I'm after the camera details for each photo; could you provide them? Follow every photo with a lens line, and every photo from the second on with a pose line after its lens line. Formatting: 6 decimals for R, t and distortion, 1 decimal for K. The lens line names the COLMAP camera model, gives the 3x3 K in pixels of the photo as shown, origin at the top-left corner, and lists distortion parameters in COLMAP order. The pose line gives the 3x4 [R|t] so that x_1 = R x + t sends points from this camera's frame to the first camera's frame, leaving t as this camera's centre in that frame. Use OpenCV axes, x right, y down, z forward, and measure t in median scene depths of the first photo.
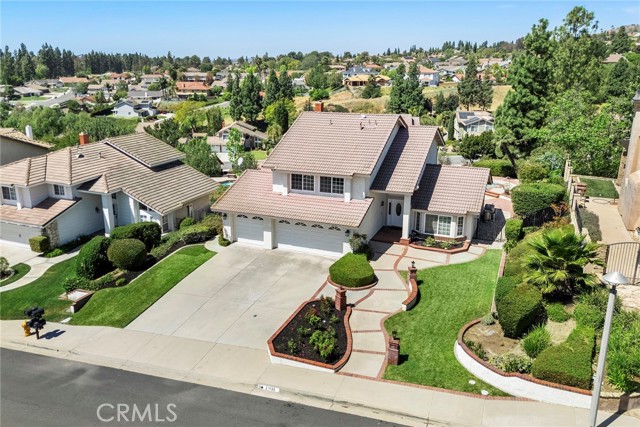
lens RADIAL K [[520.0, 0, 318.1], [0, 520.0, 211.9], [0, 0, 1]] dist [0.048936, -0.015548]
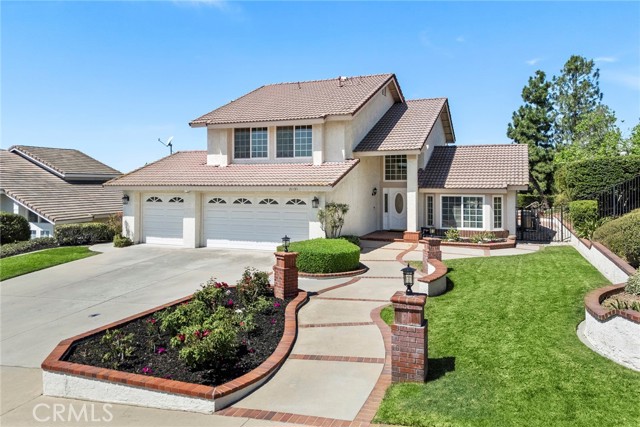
lens RADIAL K [[477.8, 0, 328.8], [0, 477.8, 190.1], [0, 0, 1]] dist [0.038468, -0.026986]
pose [[0.999824, 0.003347, 0.018470, 0.056904], [0.002006, 0.959285, -0.282431, 0.165931], [-0.018663, 0.282418, 0.959110, 0.439203]]
